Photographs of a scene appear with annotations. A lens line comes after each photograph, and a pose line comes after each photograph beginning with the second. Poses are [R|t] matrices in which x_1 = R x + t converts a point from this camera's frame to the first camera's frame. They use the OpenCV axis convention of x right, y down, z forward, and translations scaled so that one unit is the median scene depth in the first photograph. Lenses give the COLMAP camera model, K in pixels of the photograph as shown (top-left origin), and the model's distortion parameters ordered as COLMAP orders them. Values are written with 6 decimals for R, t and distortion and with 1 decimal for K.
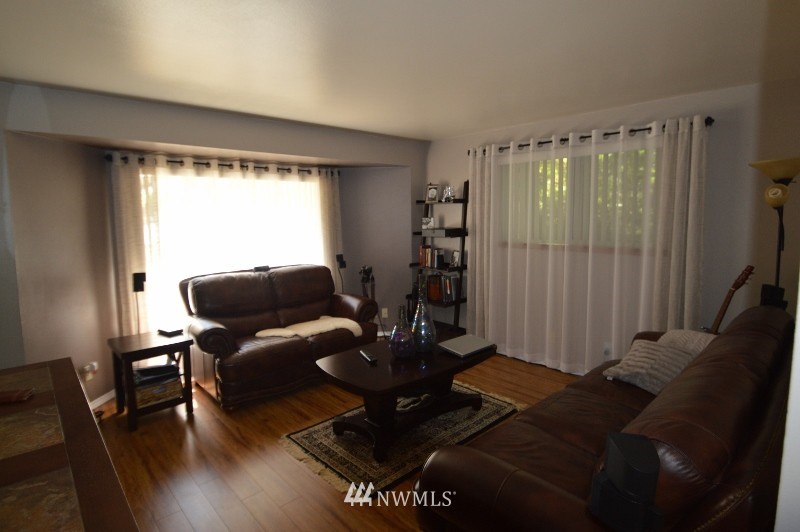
lens RADIAL K [[414.7, 0, 402.7], [0, 414.7, 256.3], [0, 0, 1]] dist [-0.003426, -0.015105]
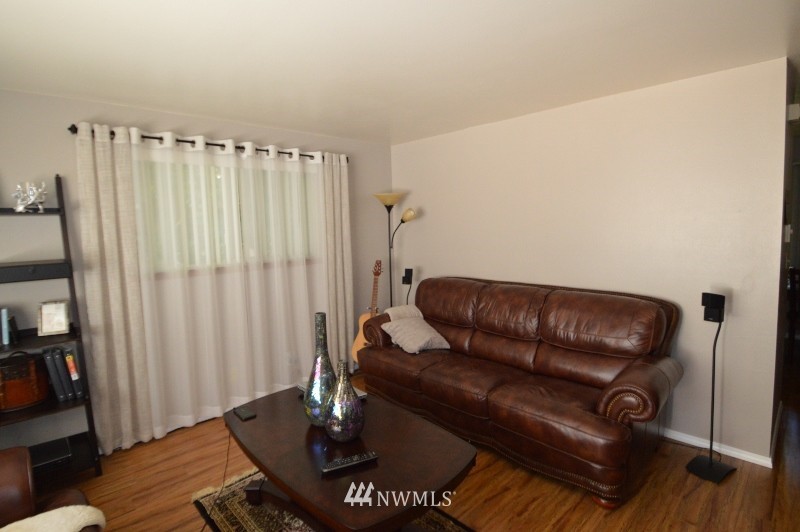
lens RADIAL K [[417.6, 0, 400.7], [0, 417.6, 255.9], [0, 0, 1]] dist [-0.000007, -0.000037]
pose [[0.000526, -0.079380, 0.996844, -0.438596], [0.113364, 0.990423, 0.078809, -0.068988], [-0.993553, 0.112965, 0.009520, 0.565603]]
